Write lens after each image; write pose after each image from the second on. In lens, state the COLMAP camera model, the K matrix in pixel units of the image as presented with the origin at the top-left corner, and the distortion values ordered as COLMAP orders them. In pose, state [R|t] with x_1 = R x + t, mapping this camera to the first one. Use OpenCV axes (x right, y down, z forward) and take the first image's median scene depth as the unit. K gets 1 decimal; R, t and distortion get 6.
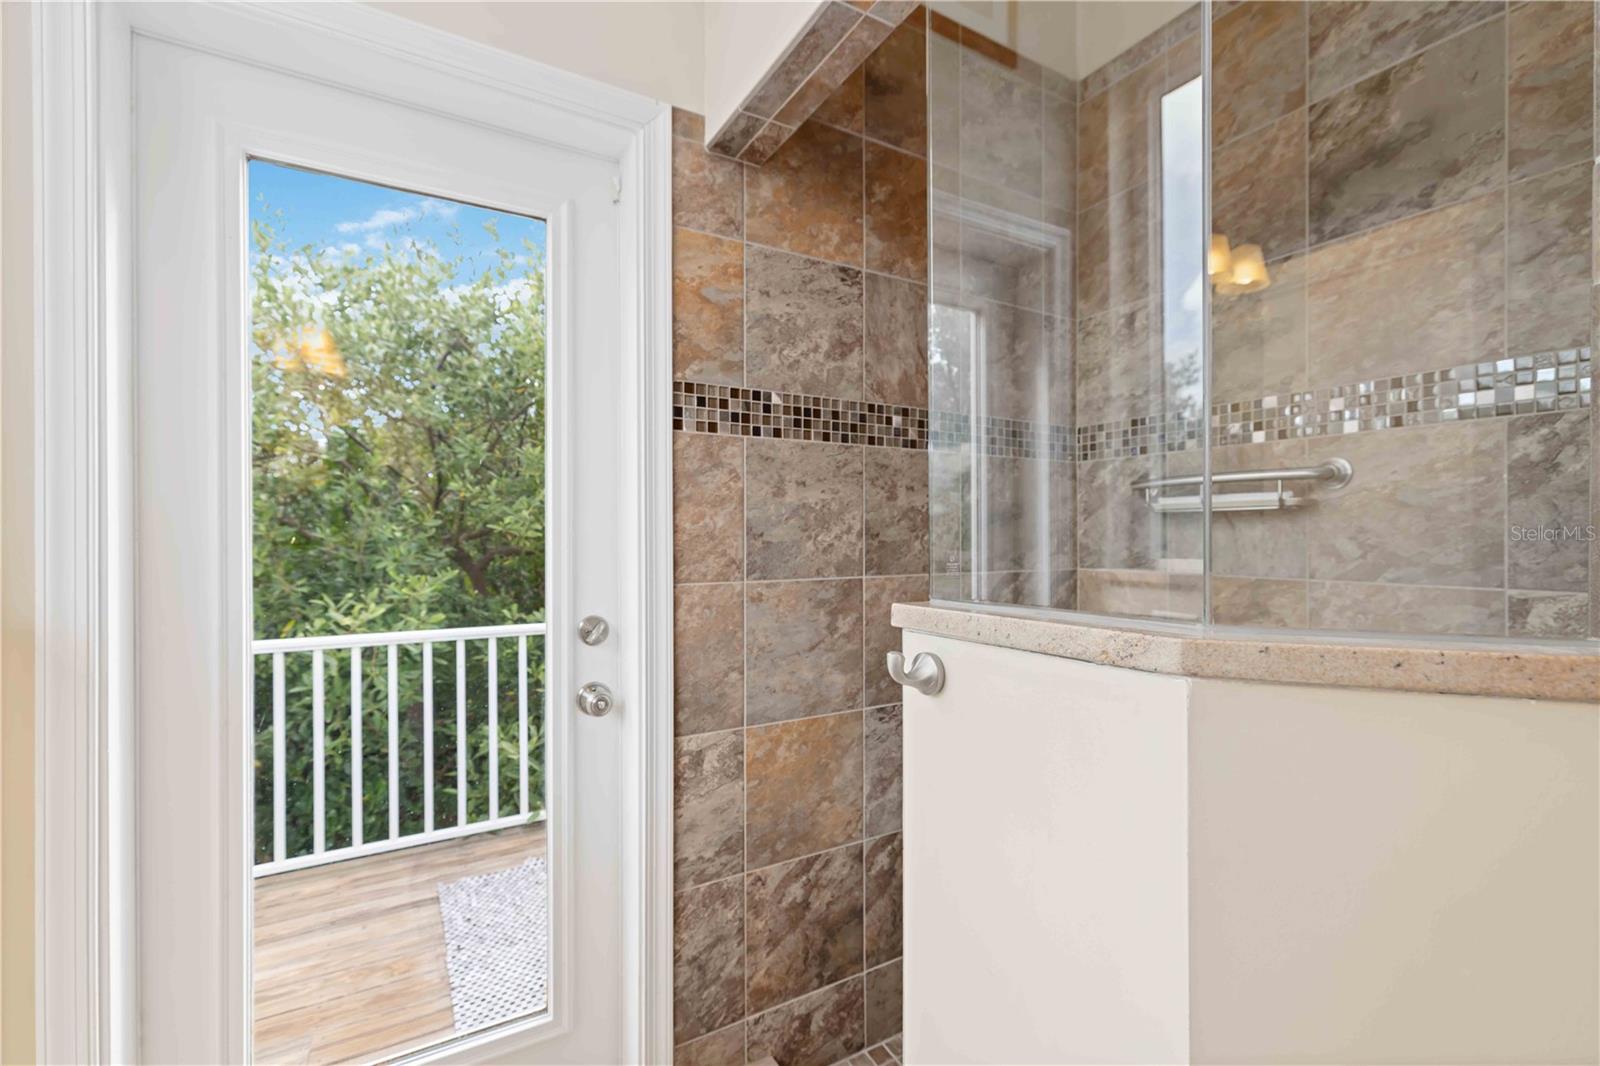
lens RADIAL K [[694.4, 0, 794.5], [0, 694.4, 536.1], [0, 0, 1]] dist [0.000135, 0.002844]
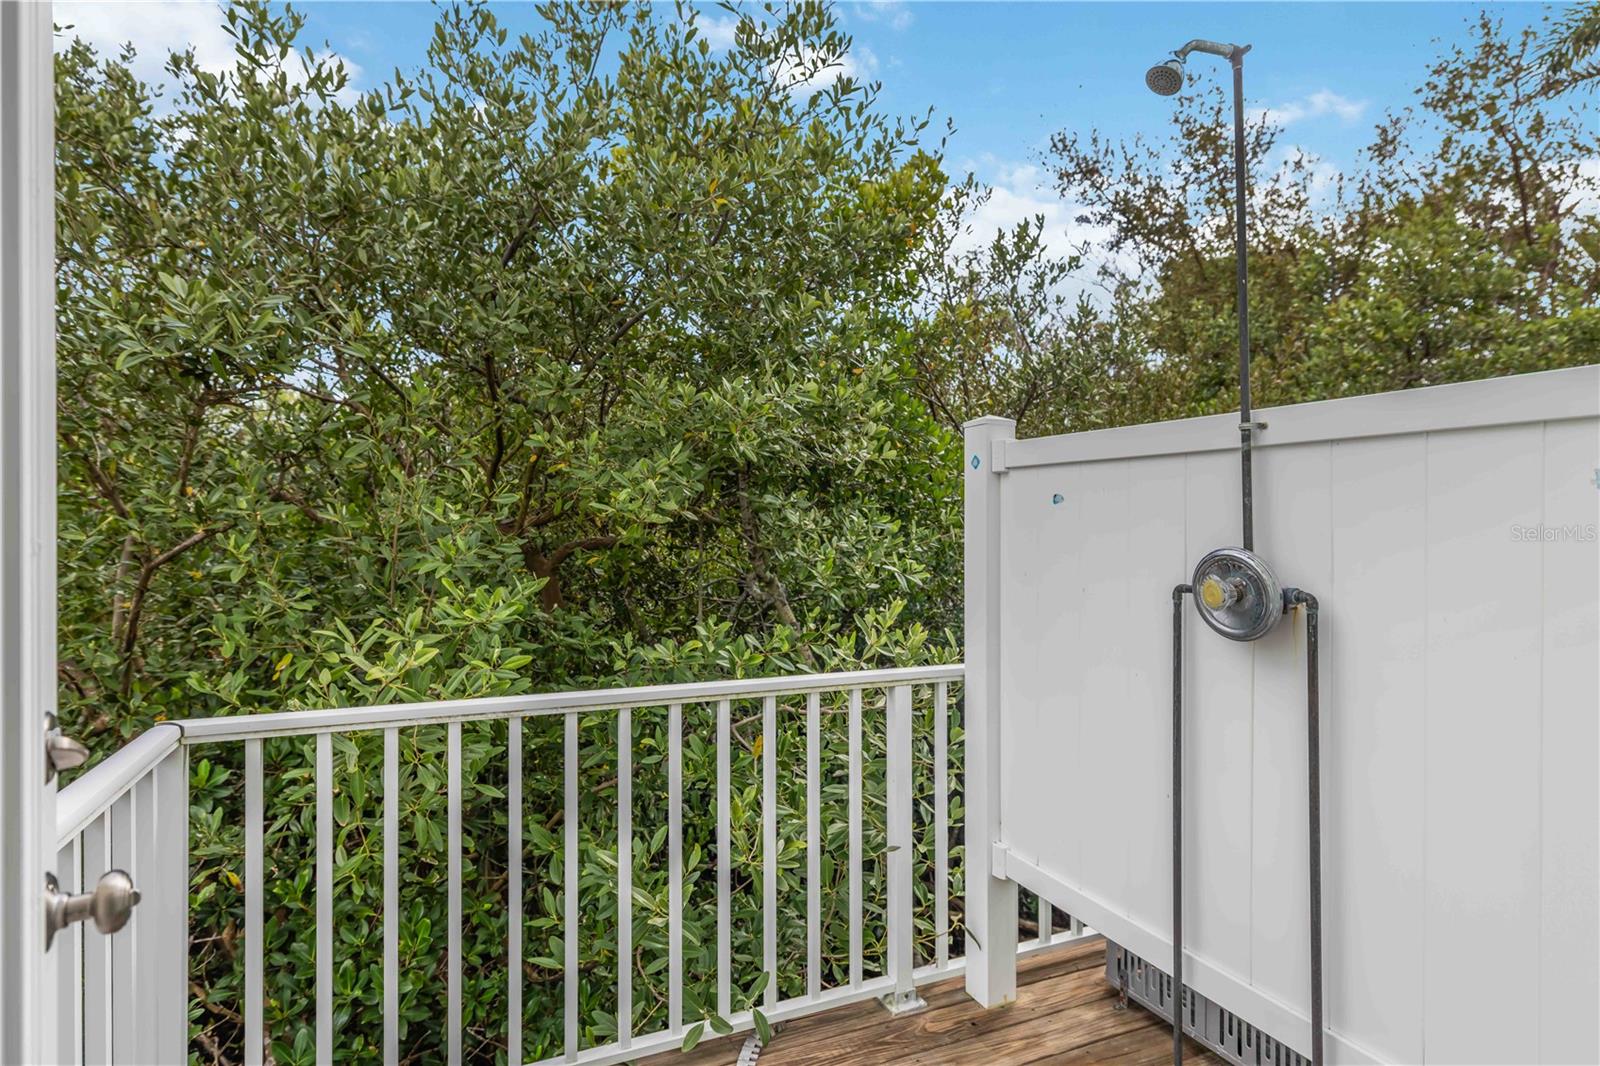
lens RADIAL K [[858.2, 0, 804.4], [0, 858.2, 529.4], [0, 0, 1]] dist [0.003837, 0.000817]
pose [[0.995018, 0.012377, -0.098928, -0.187553], [-0.011557, 0.999894, 0.008858, -0.002109], [0.099027, -0.007671, 0.995055, 0.279042]]
